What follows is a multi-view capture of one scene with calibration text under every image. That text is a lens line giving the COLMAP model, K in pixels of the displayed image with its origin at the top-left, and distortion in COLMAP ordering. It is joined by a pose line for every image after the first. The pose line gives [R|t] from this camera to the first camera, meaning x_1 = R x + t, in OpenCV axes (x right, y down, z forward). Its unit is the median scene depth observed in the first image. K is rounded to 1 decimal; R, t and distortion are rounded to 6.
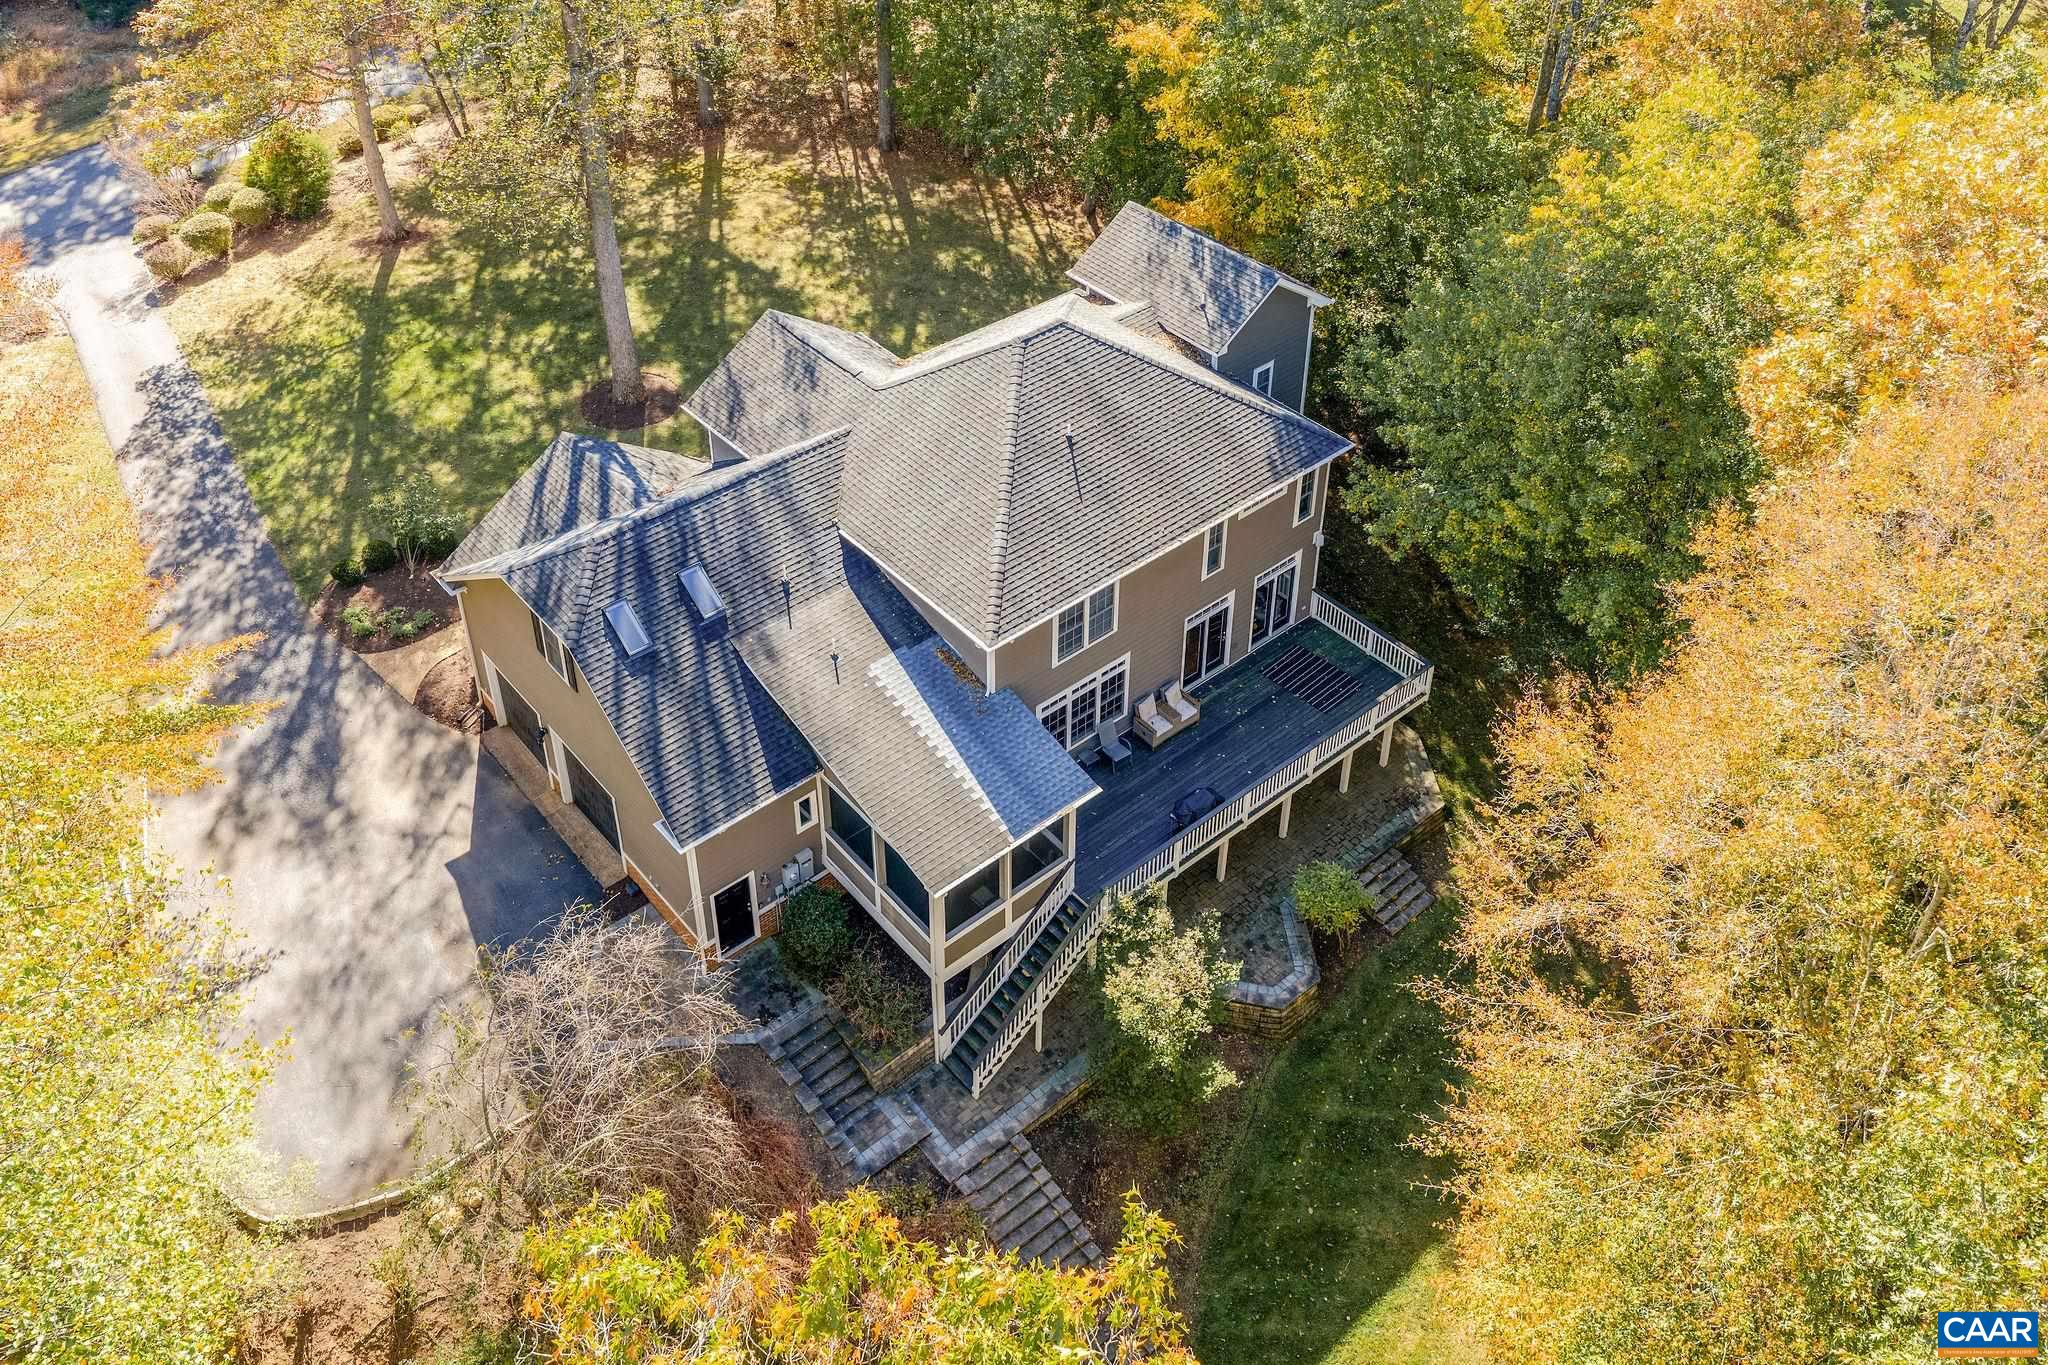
lens RADIAL K [[1722.4, 0, 999.5], [0, 1722.4, 436.1], [0, 0, 1]] dist [0.032756, -0.015539]
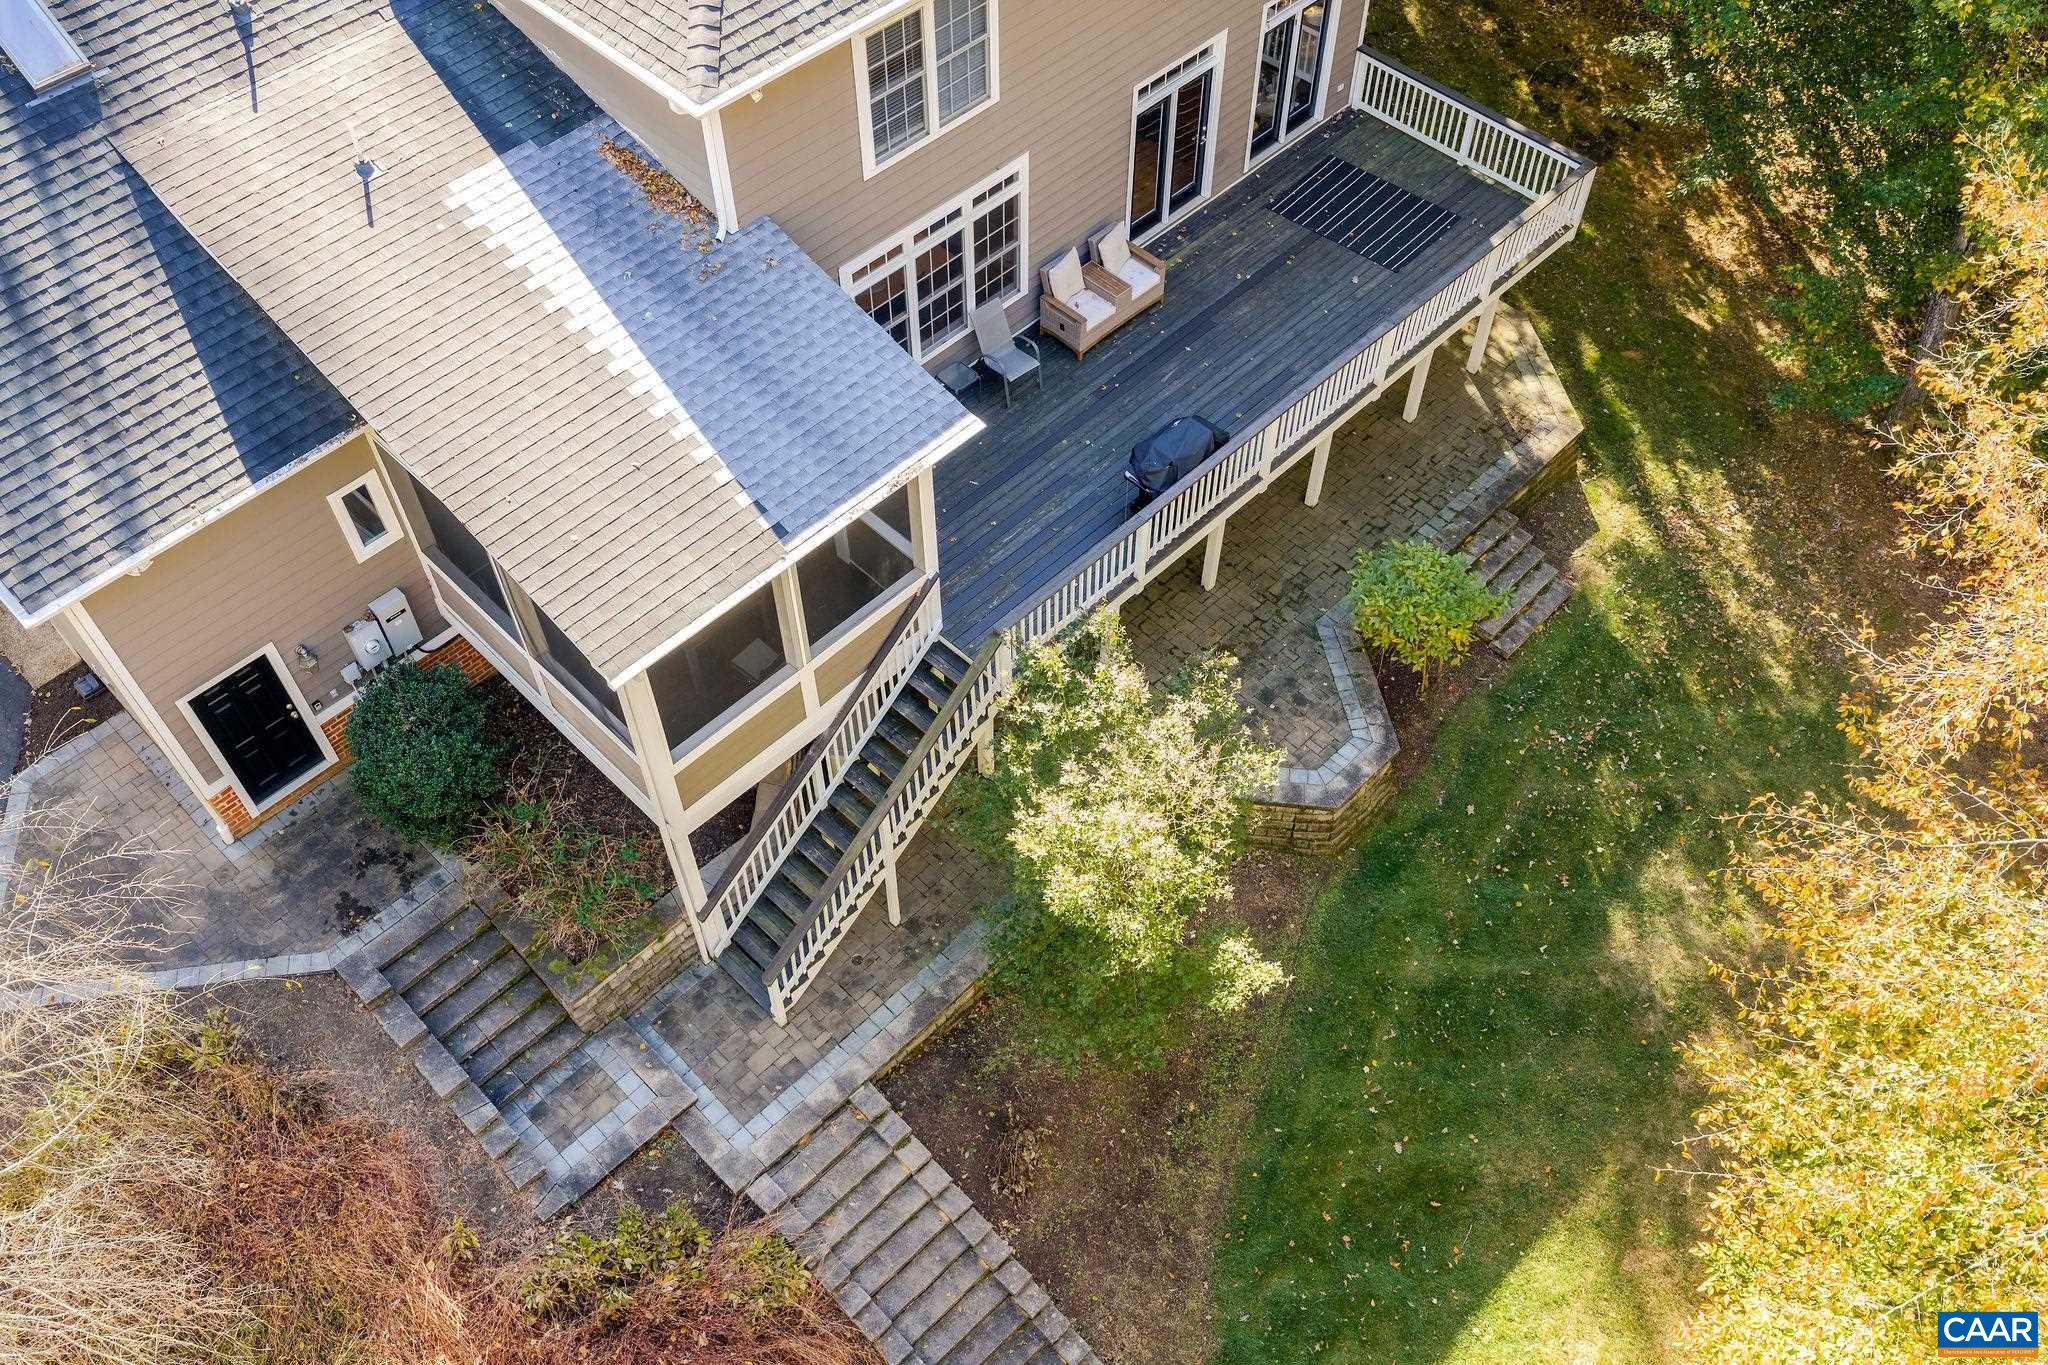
lens RADIAL K [[1722.4, 0, 1030.3], [0, 1722.4, 721.7], [0, 0, 1]] dist [0.032756, -0.015539]
pose [[0.994908, -0.076753, 0.065324, 0.034278], [0.050928, 0.942144, 0.331317, 0.123010], [-0.086974, -0.326303, 0.941255, 0.519231]]
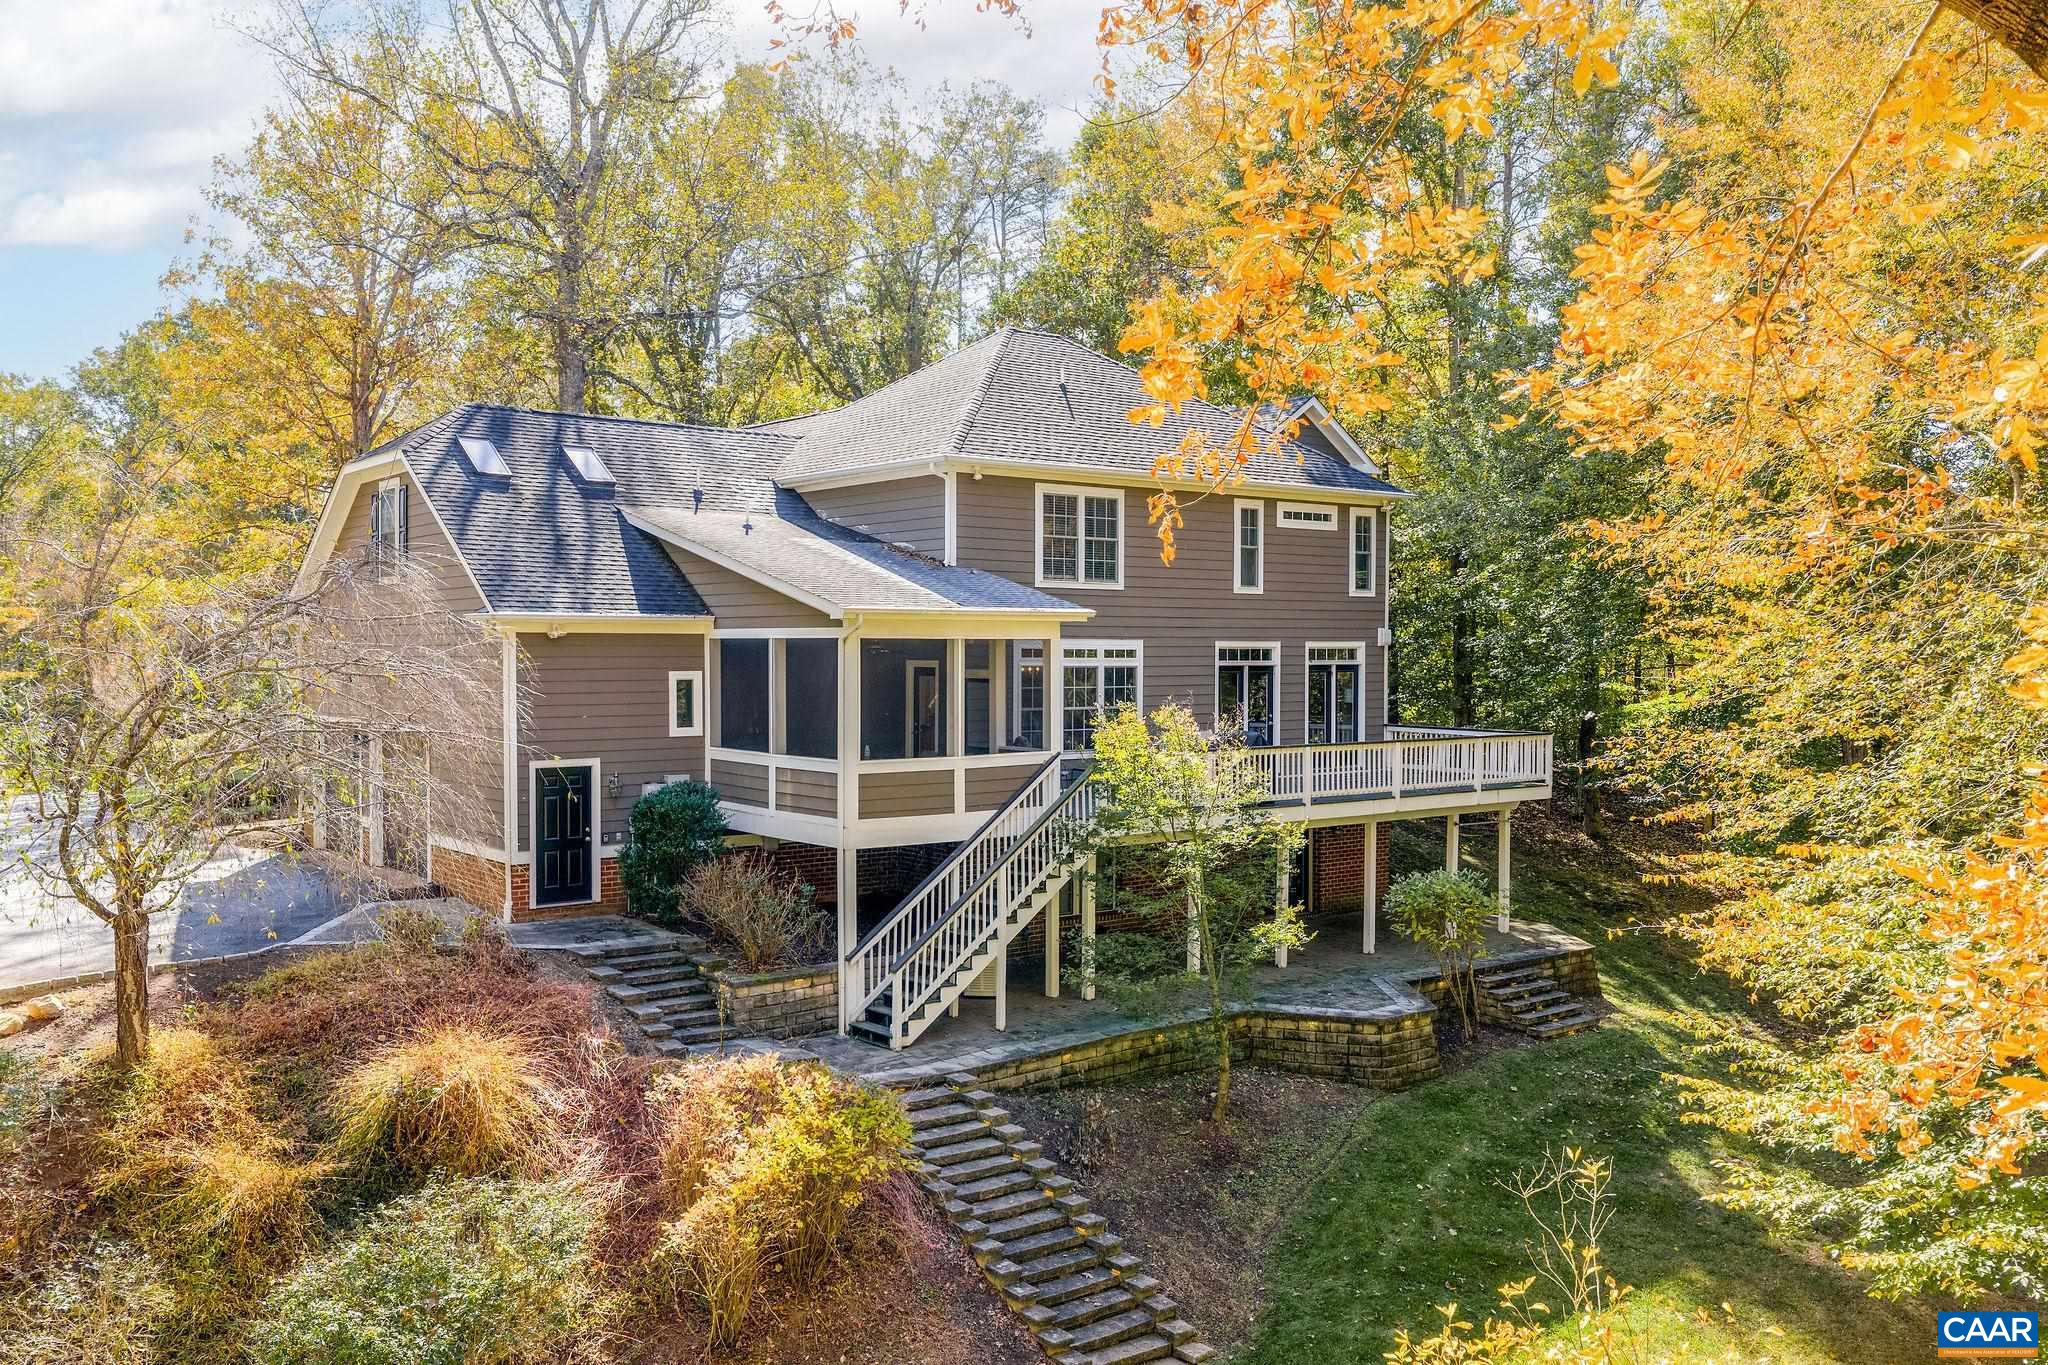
lens RADIAL K [[1722.4, 0, 1025.3], [0, 1722.4, 686.4], [0, 0, 1]] dist [0.032756, -0.015539]
pose [[0.999607, 0.007675, -0.026958, 0.048270], [-0.021026, 0.841313, -0.540139, 0.599913], [0.018535, 0.540494, 0.841144, 0.398310]]
